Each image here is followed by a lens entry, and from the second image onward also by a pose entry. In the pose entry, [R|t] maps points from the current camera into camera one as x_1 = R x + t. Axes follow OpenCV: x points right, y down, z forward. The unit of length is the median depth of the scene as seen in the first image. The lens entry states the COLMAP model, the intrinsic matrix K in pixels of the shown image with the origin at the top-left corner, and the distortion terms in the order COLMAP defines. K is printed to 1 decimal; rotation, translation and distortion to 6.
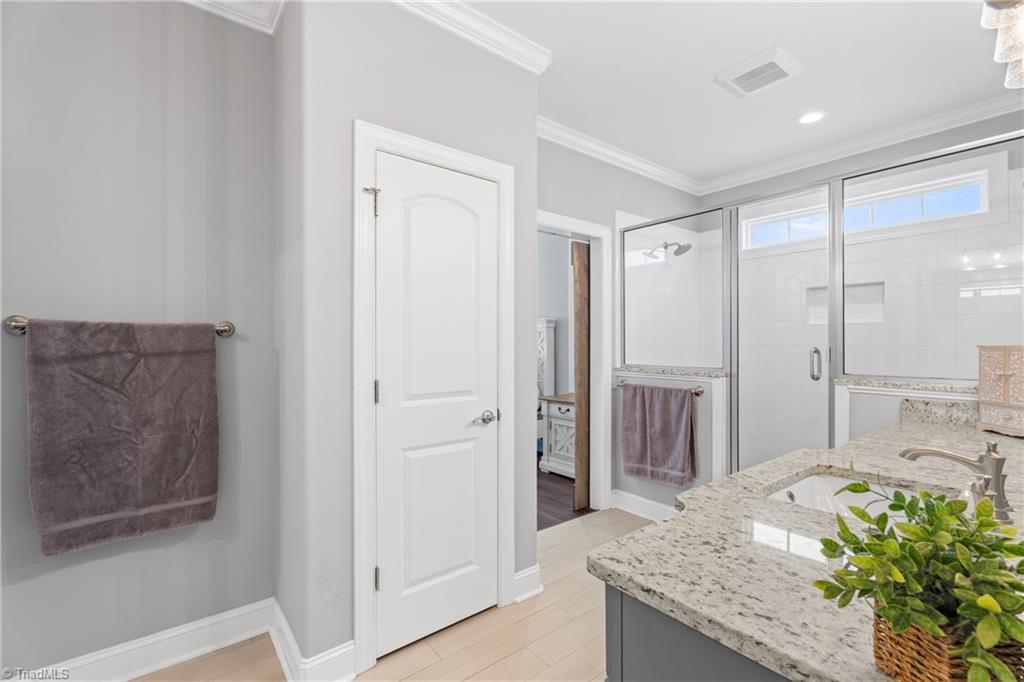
lens RADIAL K [[450.2, 0, 512.0], [0, 450.2, 341.0], [0, 0, 1]] dist [-0.001039, 0.000486]
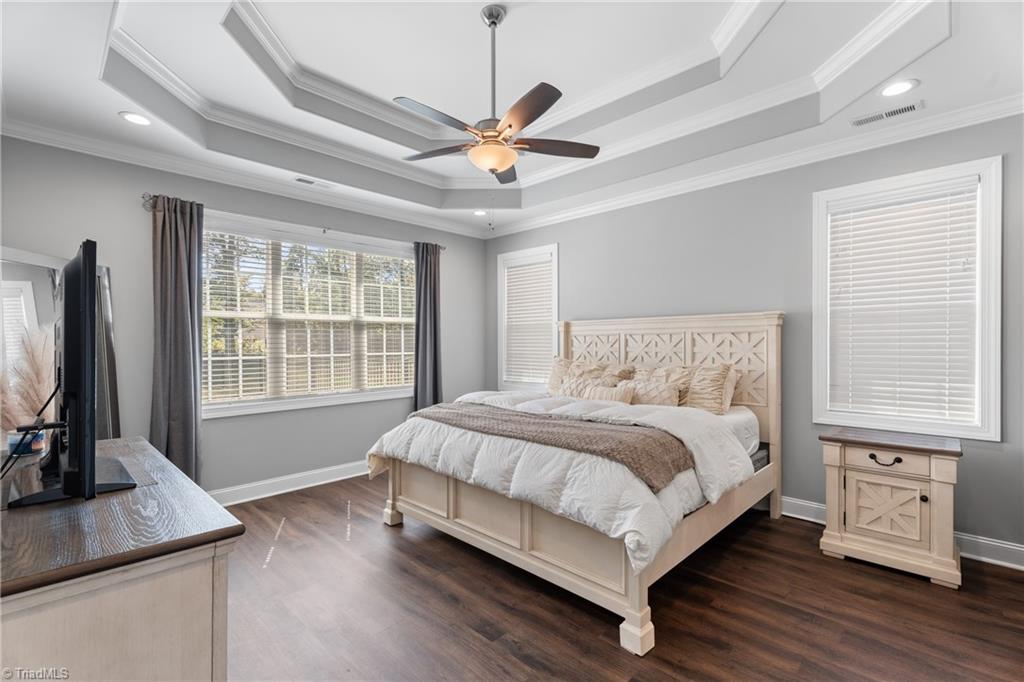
lens RADIAL K [[450.2, 0, 512.0], [0, 450.2, 341.0], [0, 0, 1]] dist [-0.001039, 0.000486]
pose [[0.991521, -0.002537, 0.129919, -0.458179], [0.002495, 0.999997, 0.000487, -0.009225], [-0.129920, -0.000159, 0.991524, 0.448634]]
